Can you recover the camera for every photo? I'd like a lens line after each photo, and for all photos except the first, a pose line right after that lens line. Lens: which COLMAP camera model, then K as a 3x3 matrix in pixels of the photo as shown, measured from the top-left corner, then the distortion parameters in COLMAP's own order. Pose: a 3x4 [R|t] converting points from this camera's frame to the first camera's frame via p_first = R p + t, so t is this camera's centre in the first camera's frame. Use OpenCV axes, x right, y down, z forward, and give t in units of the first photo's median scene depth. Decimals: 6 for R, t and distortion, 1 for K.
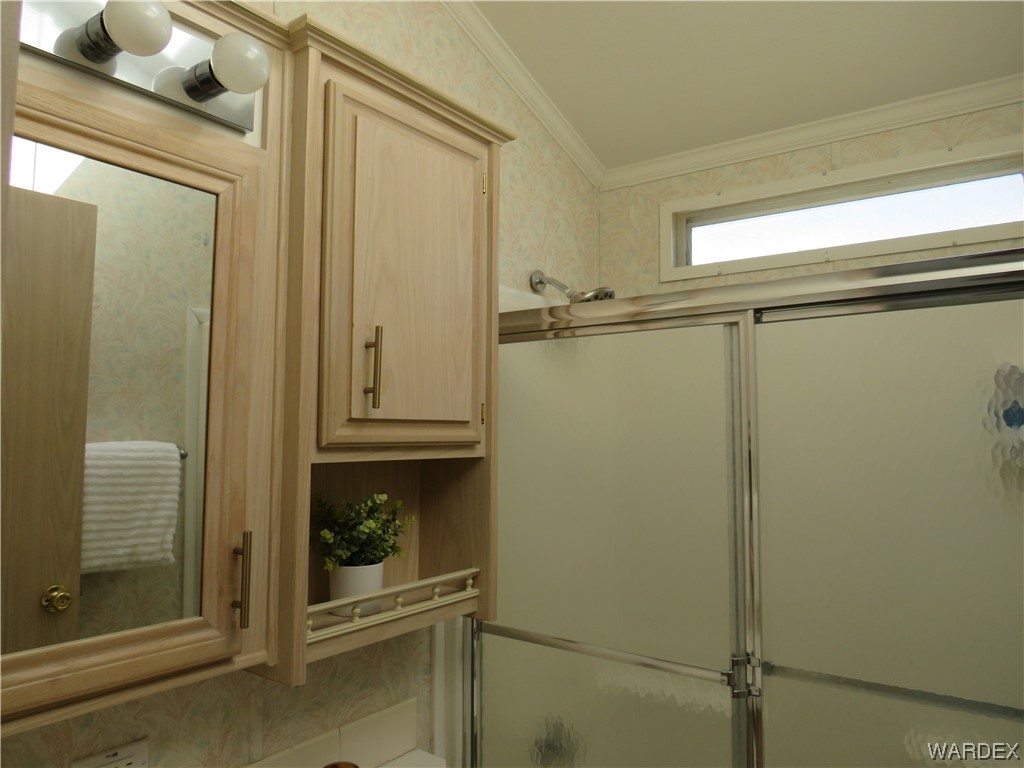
lens RADIAL K [[712.7, 0, 513.6], [0, 712.7, 380.2], [0, 0, 1]] dist [-0.031562, 0.007536]
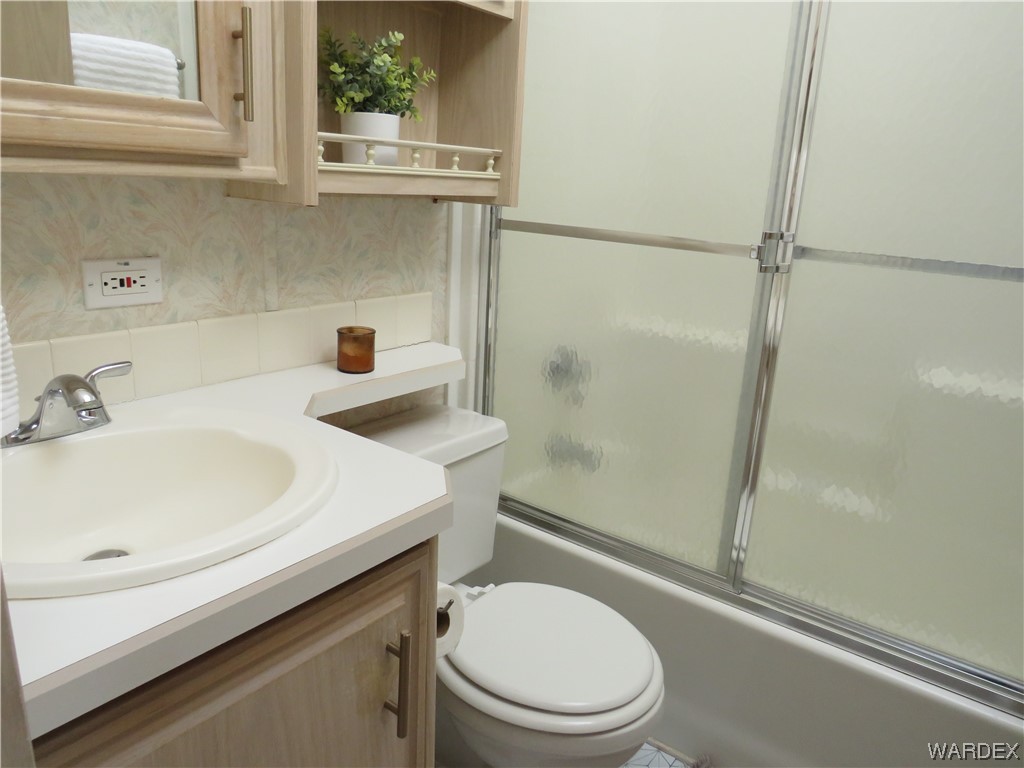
lens RADIAL K [[712.7, 0, 513.6], [0, 712.7, 380.2], [0, 0, 1]] dist [-0.031562, 0.007536]
pose [[0.998528, 0.053550, -0.008565, -0.009445], [-0.047631, 0.941508, 0.333608, 0.270161], [0.025929, -0.332710, 0.942673, 0.025101]]
